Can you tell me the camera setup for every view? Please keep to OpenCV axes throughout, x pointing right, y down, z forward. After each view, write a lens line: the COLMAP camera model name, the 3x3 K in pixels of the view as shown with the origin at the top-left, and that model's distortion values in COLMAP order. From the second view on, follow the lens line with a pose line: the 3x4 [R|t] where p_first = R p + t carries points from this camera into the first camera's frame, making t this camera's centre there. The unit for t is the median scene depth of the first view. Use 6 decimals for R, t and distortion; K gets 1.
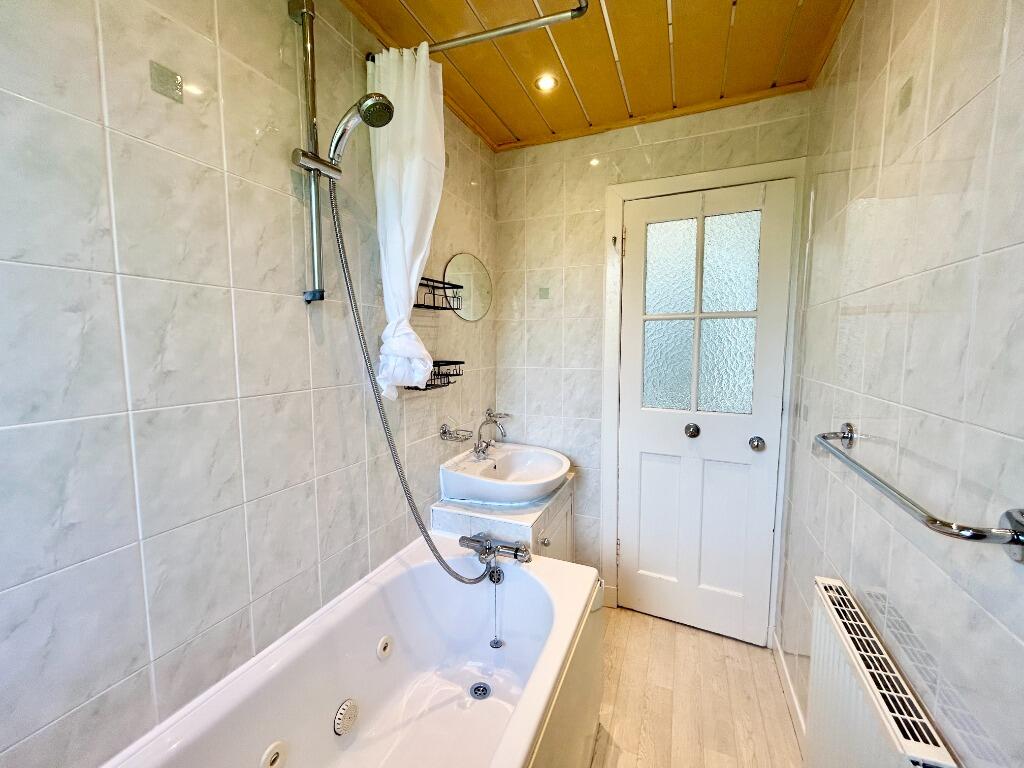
lens RADIAL K [[411.1, 0, 506.1], [0, 411.1, 376.2], [0, 0, 1]] dist [0.002516, 0.000347]
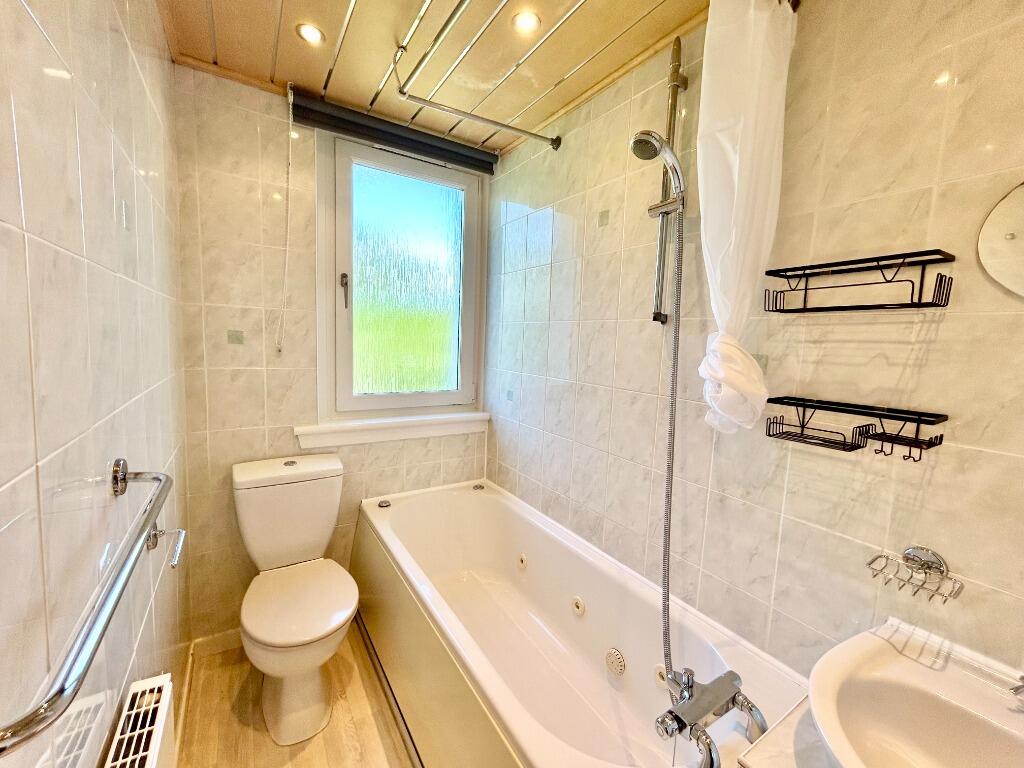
lens RADIAL K [[411.1, 0, 506.8], [0, 411.1, 383.3], [0, 0, 1]] dist [0.002516, 0.000347]
pose [[-0.558197, 0.061841, -0.827401, 0.876276], [-0.112522, 0.982363, 0.149334, -0.150698], [0.822043, 0.176459, -0.541394, 1.463005]]
